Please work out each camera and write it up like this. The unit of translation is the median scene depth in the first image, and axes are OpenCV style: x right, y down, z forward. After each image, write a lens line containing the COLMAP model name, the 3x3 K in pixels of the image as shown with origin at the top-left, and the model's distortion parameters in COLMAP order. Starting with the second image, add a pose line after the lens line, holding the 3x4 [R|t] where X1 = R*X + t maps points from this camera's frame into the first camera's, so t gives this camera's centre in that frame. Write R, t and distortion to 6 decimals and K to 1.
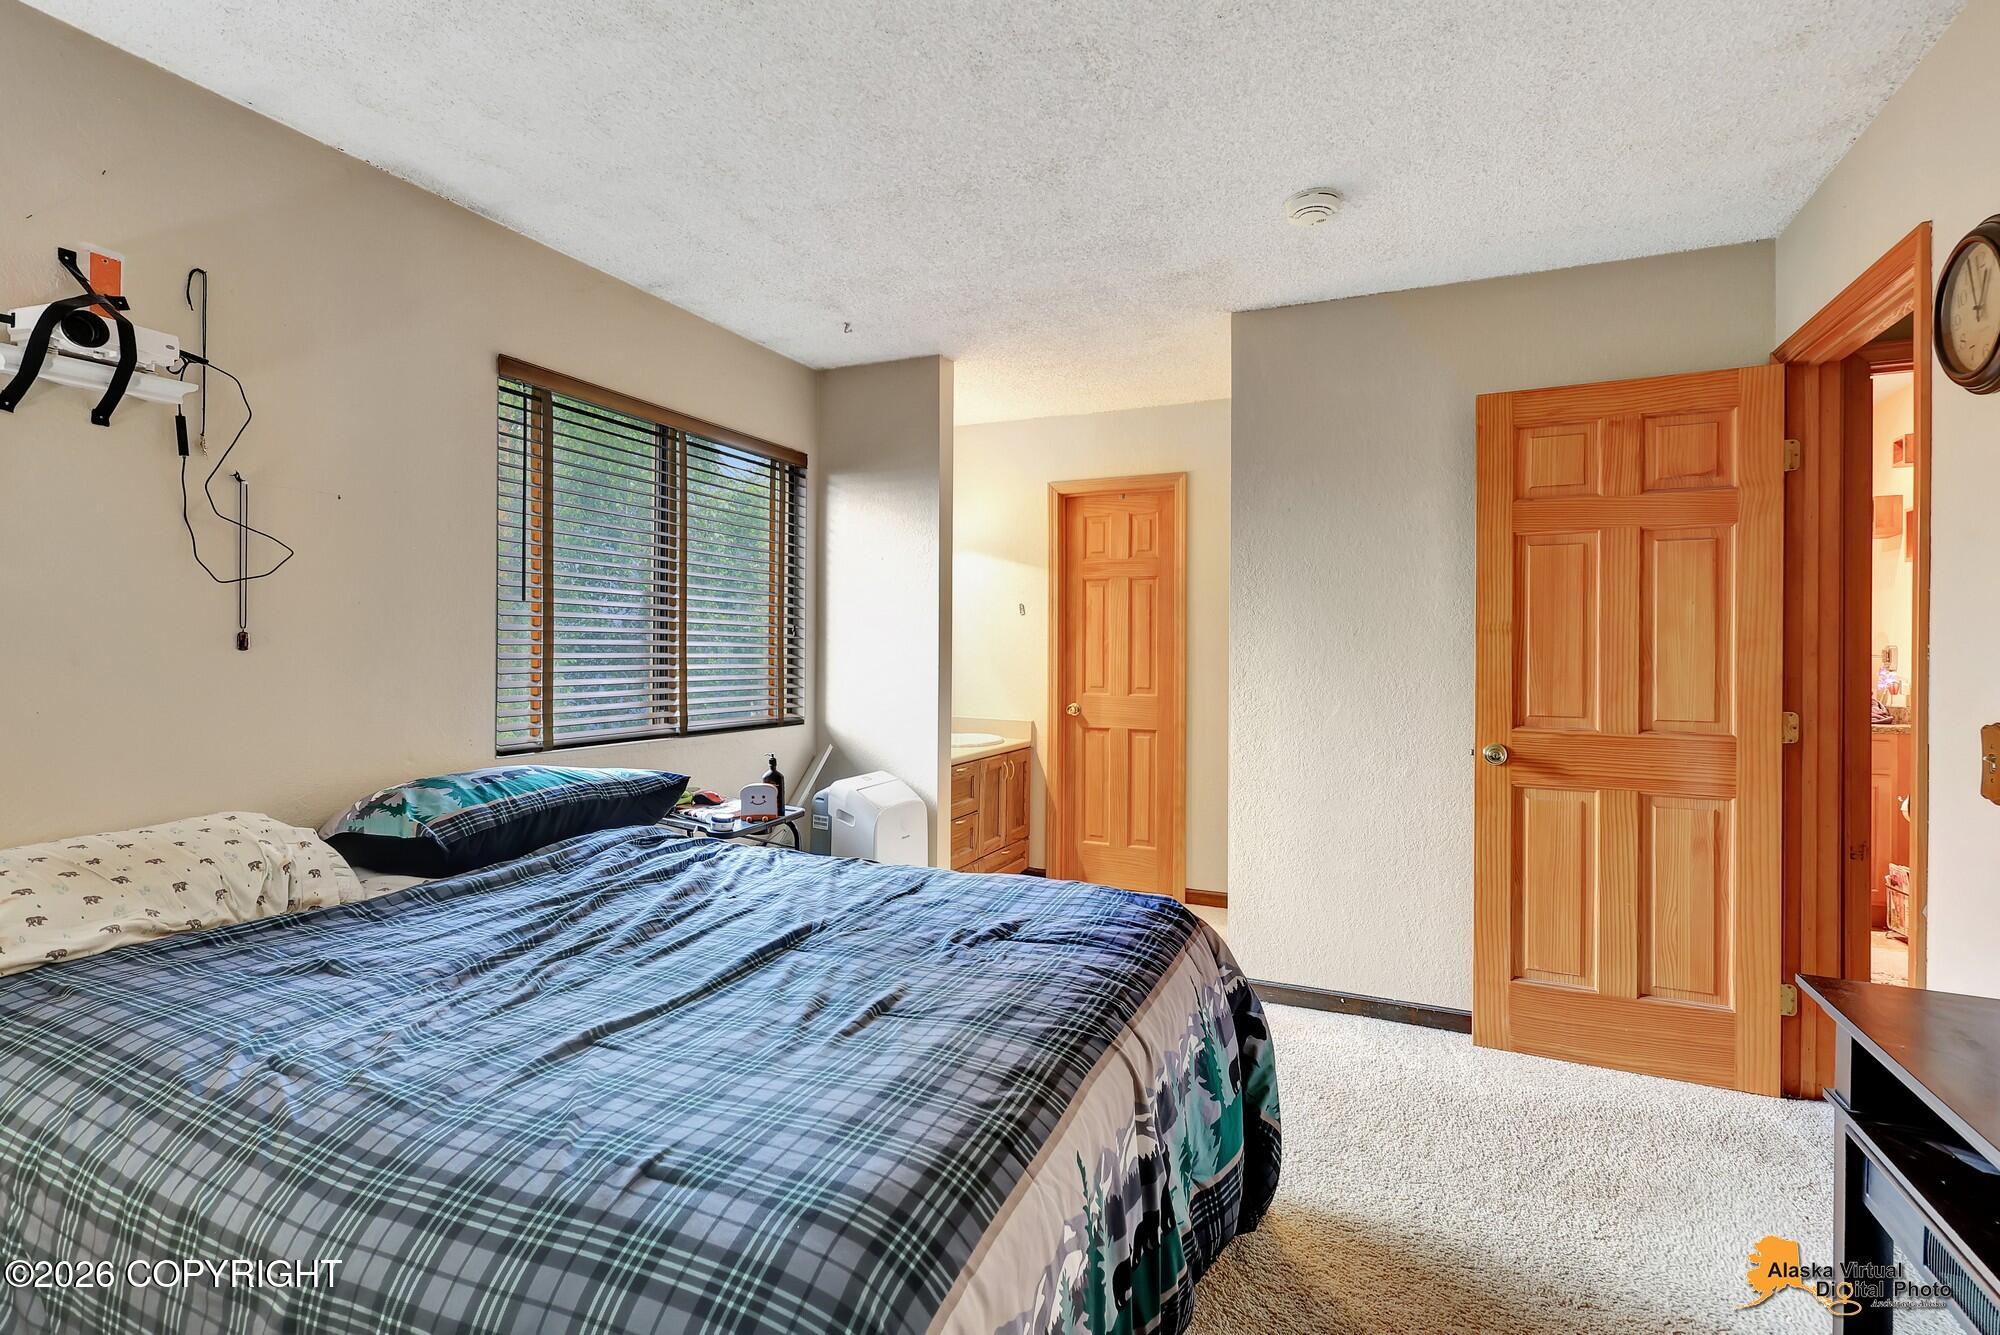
lens RADIAL K [[931.8, 0, 997.7], [0, 931.8, 650.9], [0, 0, 1]] dist [-0.009553, 0.000668]
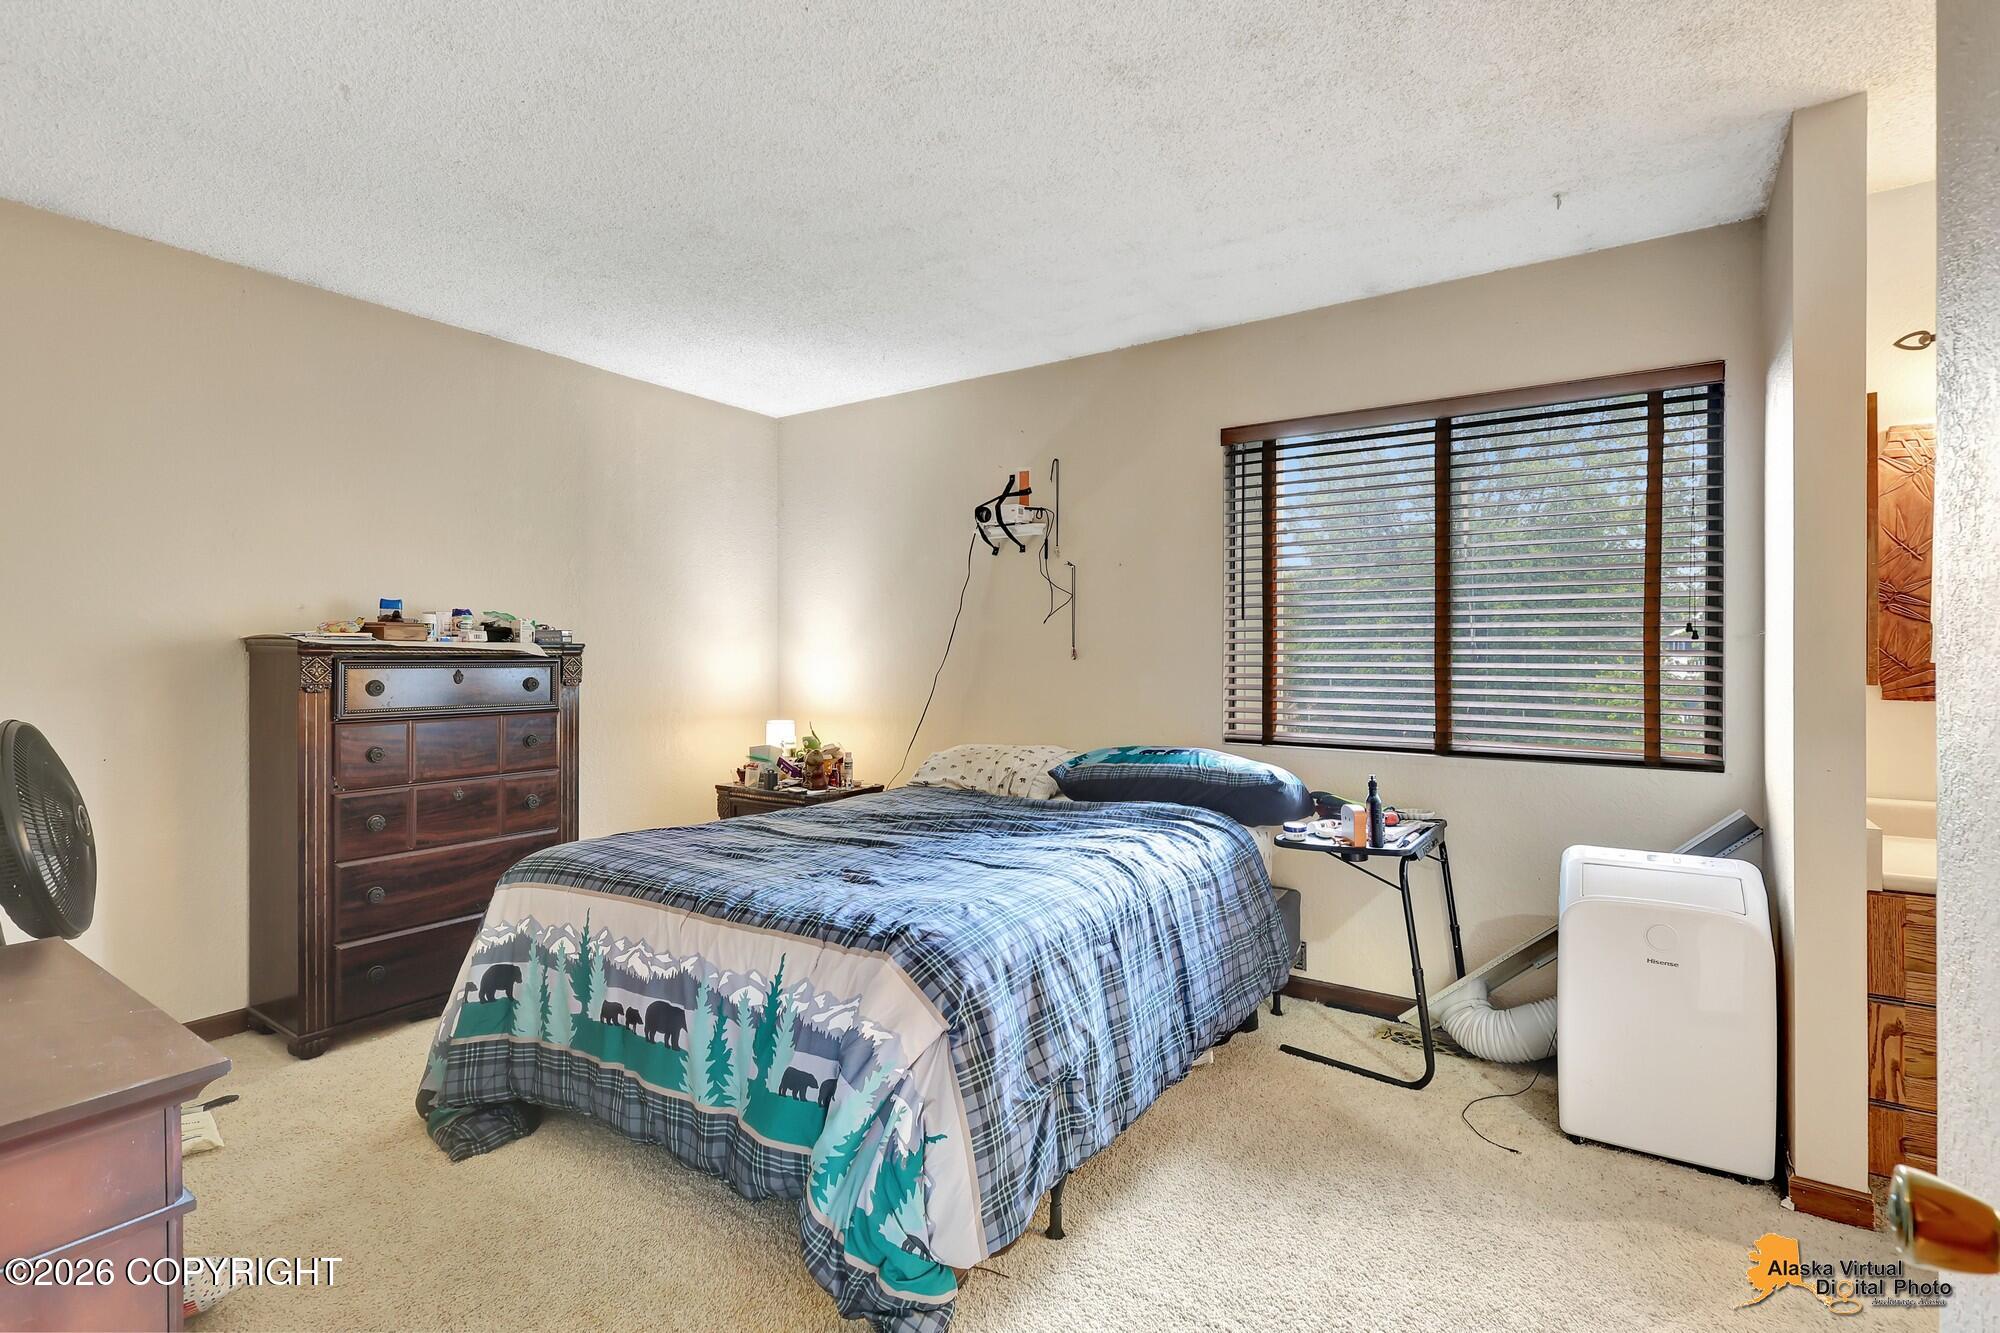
lens RADIAL K [[931.8, 0, 993.0], [0, 931.8, 661.1], [0, 0, 1]] dist [-0.009553, 0.000668]
pose [[-0.154164, -0.004659, -0.988034, 0.441350], [-0.006836, 0.999970, -0.003648, 0.004783], [0.988022, 0.006191, -0.154191, 0.498393]]
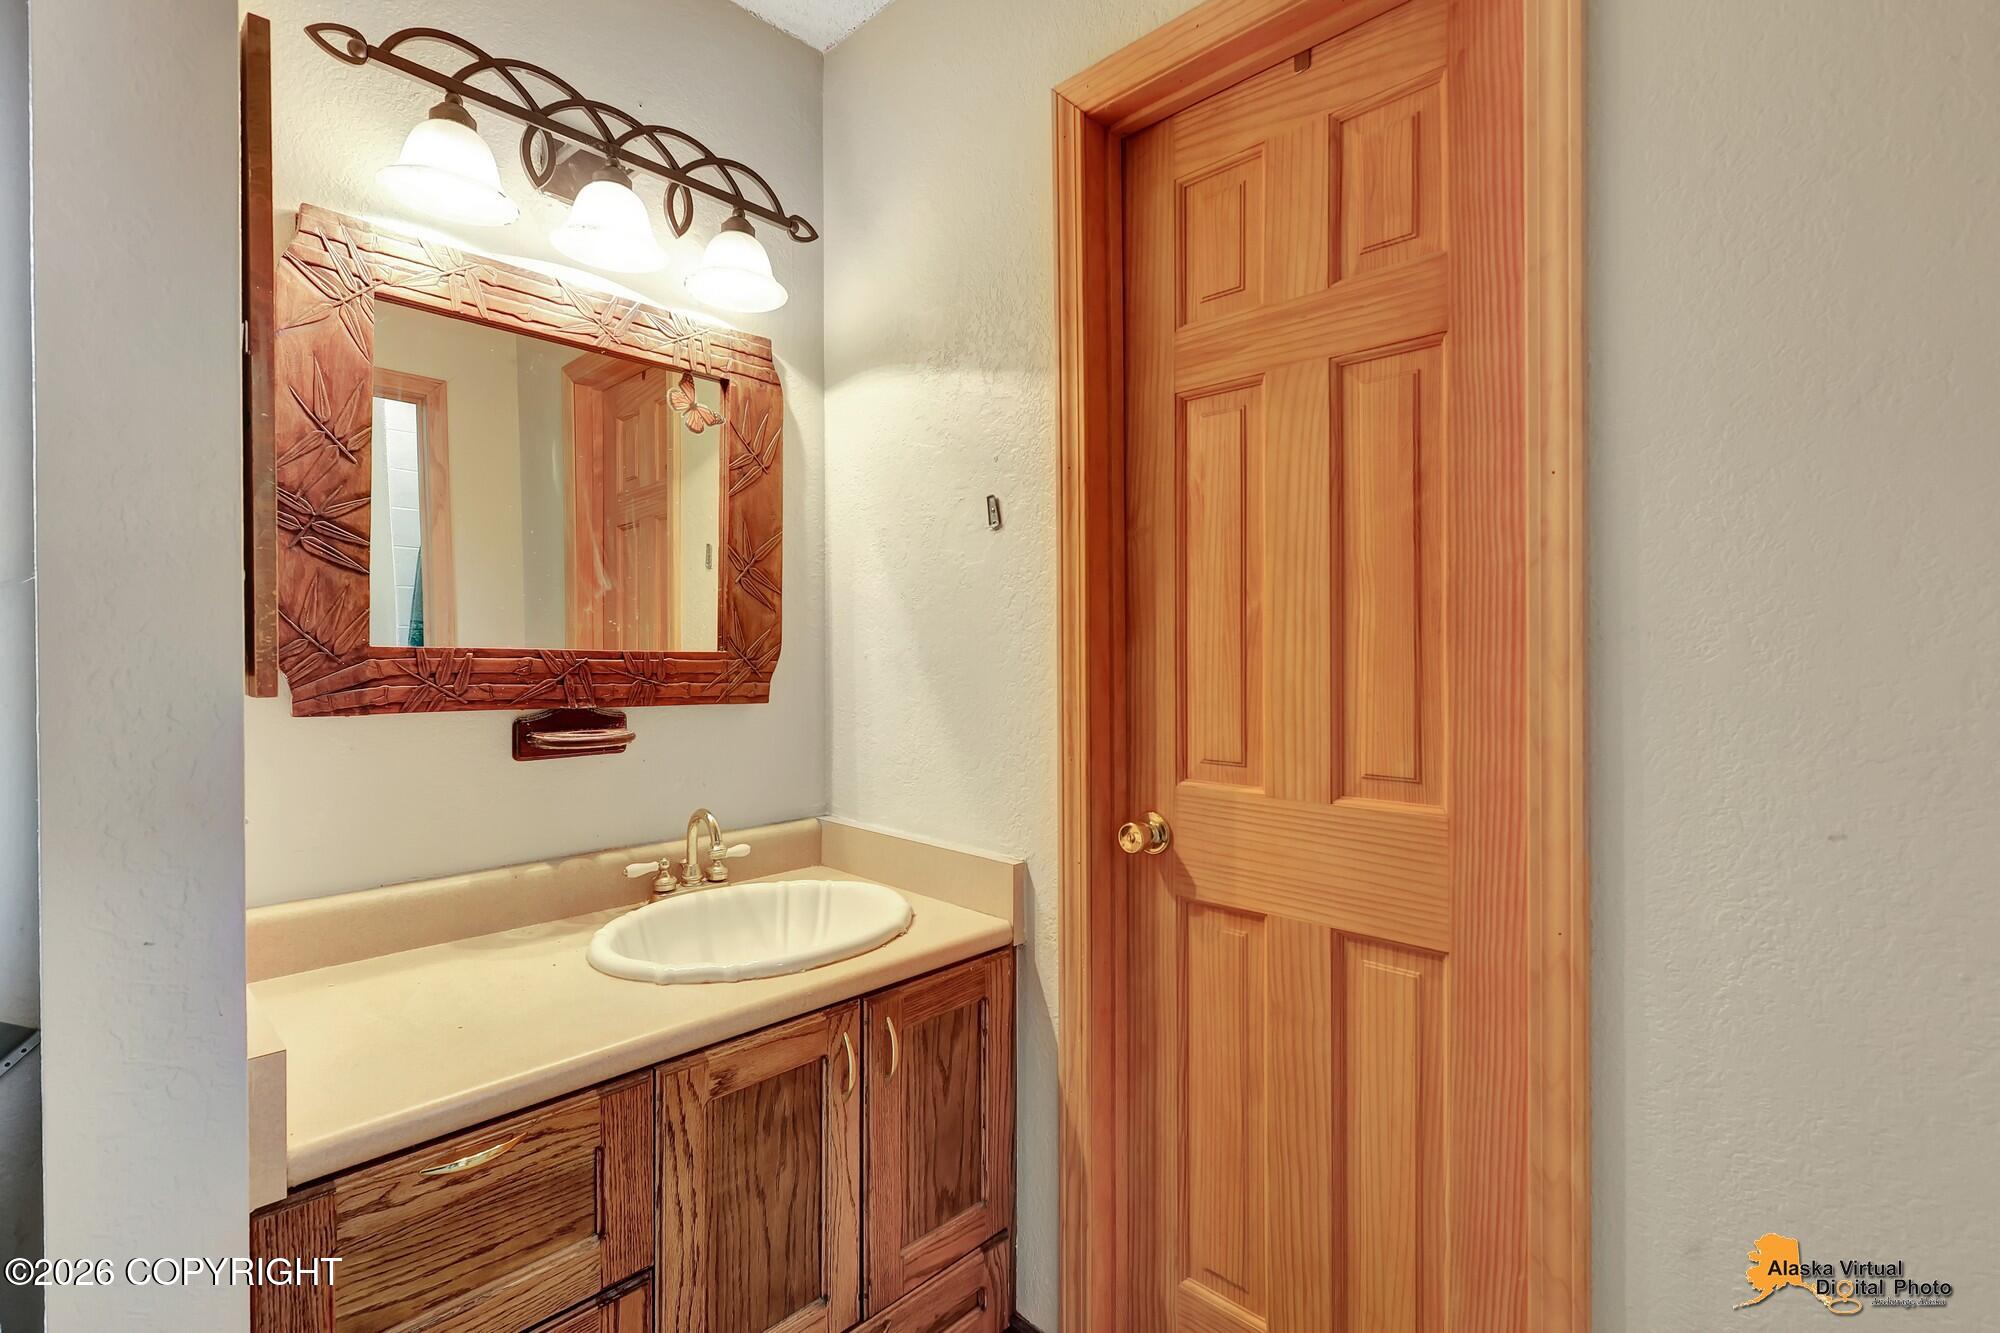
lens RADIAL K [[931.8, 0, 1000.0], [0, 931.8, 660.7], [0, 0, 1]] dist [-0.009553, 0.000668]
pose [[0.946209, -0.010371, -0.323391, 0.136964], [0.011186, 0.999937, 0.000661, 0.006657], [0.323364, -0.004243, 0.946265, 0.721158]]
